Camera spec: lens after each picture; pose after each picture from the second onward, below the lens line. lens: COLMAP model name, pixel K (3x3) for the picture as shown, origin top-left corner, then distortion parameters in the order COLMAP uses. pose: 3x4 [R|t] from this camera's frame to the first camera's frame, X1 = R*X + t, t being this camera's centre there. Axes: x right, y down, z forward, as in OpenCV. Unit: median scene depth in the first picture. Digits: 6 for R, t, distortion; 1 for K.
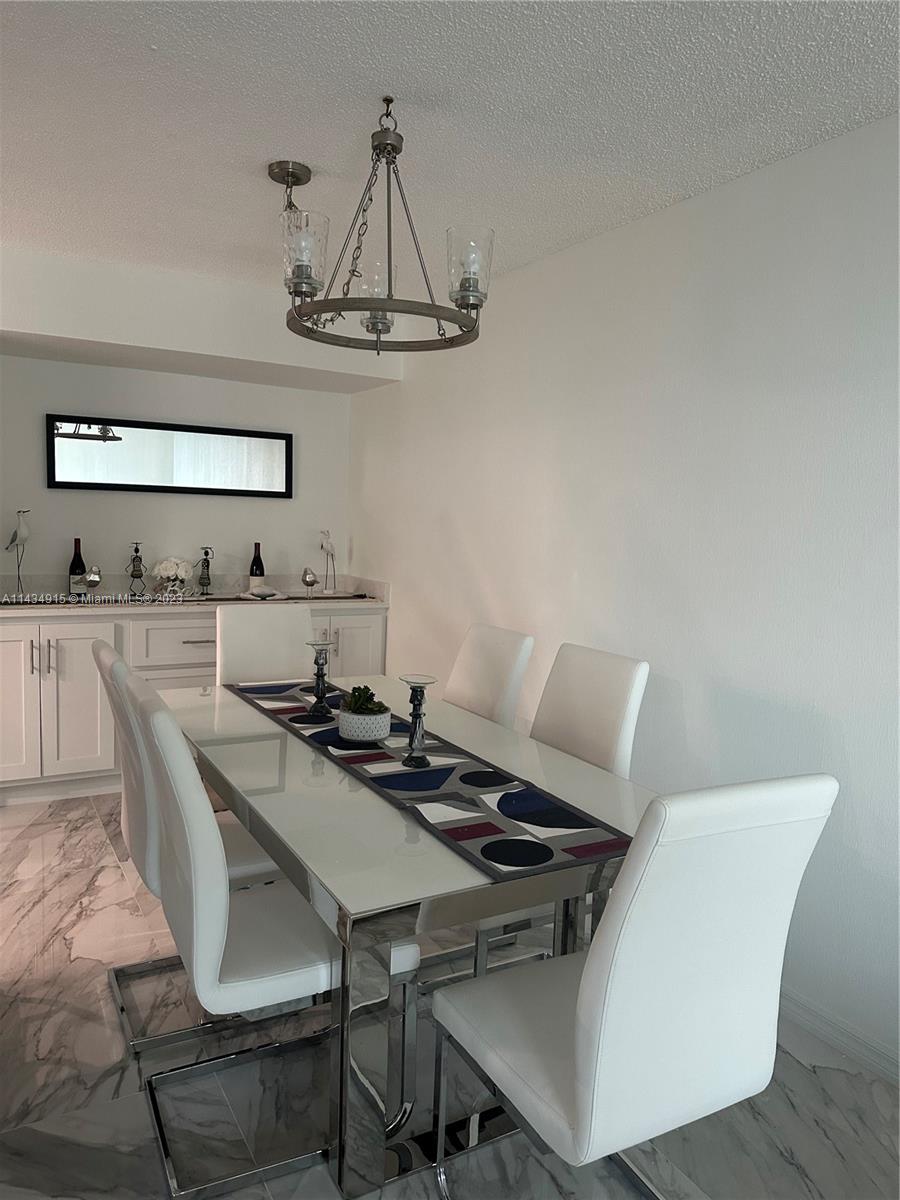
lens RADIAL K [[797.4, 0, 450.0], [0, 797.4, 600.0], [0, 0, 1]] dist [0.072977, -0.158653]
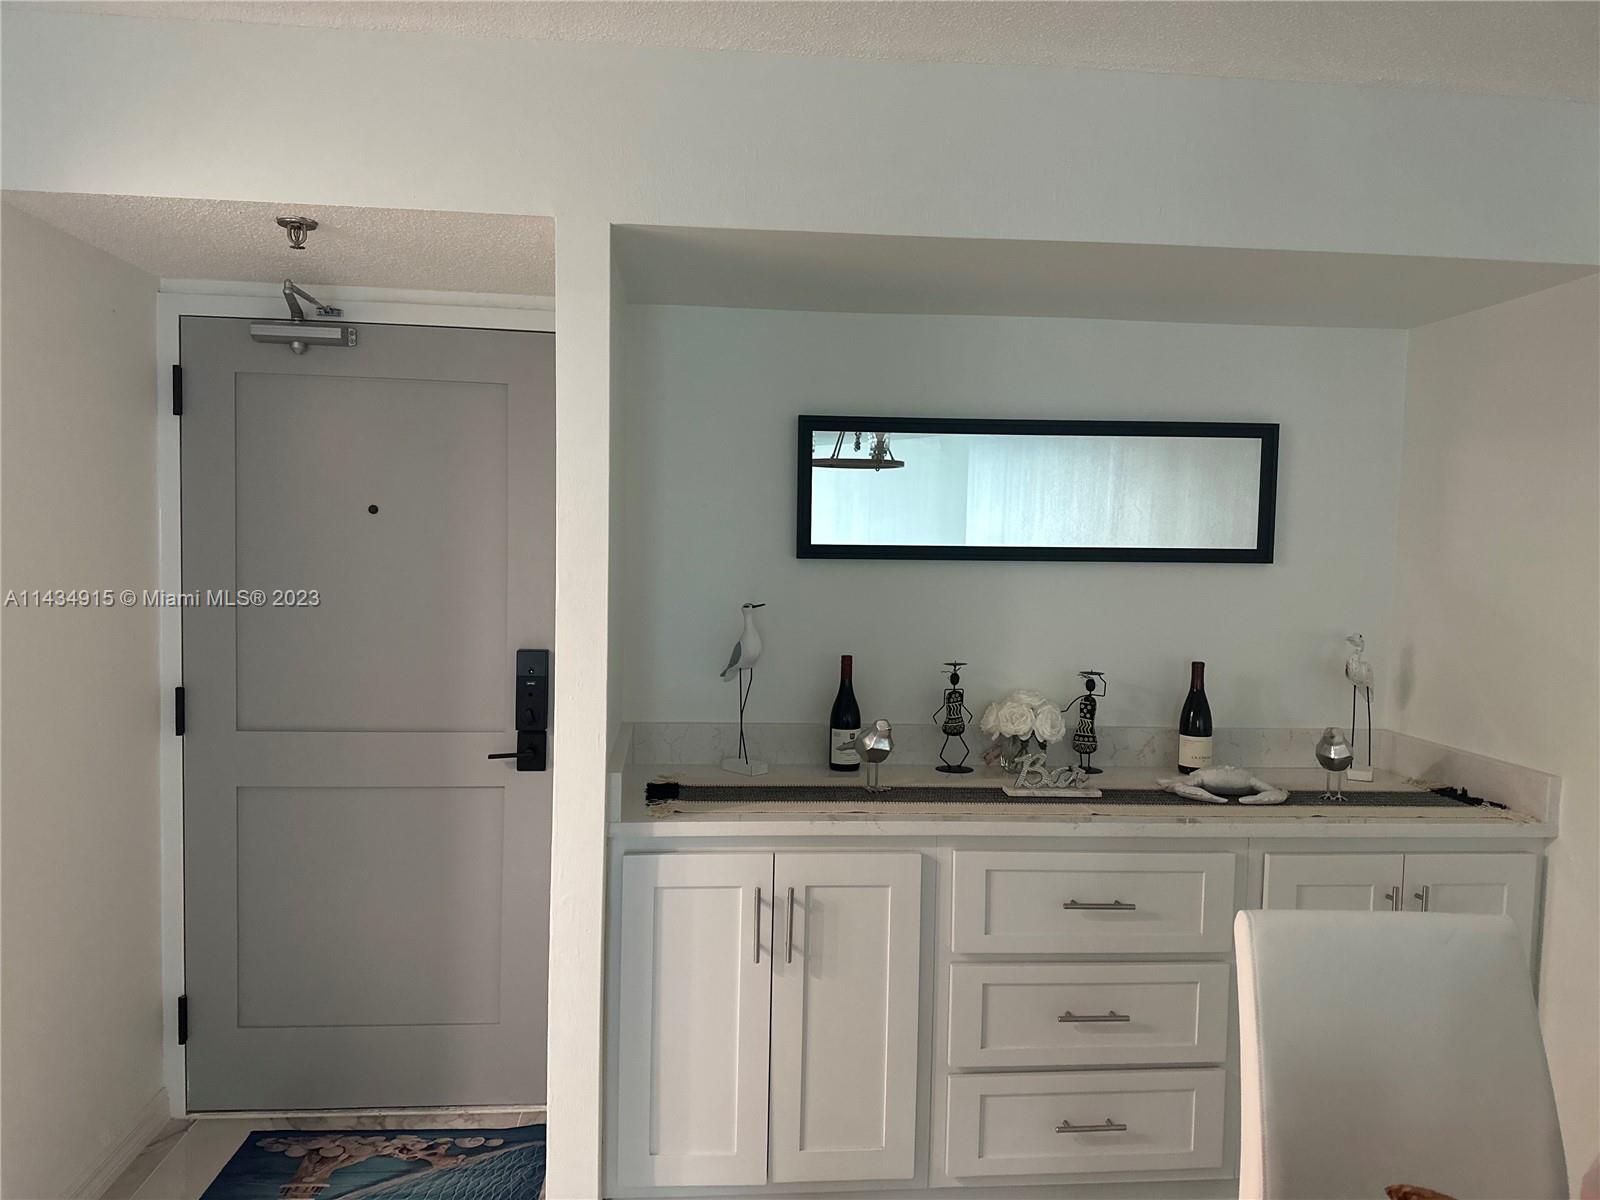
lens RADIAL K [[1067.3, 0, 800.0], [0, 1067.3, 600.0], [0, 0, 1]] dist [0.032813, -0.025455]
pose [[0.900156, -0.001427, -0.435566, -0.188236], [-0.028751, 0.997619, -0.062685, -0.065434], [0.434619, 0.068949, 0.897971, 0.364151]]
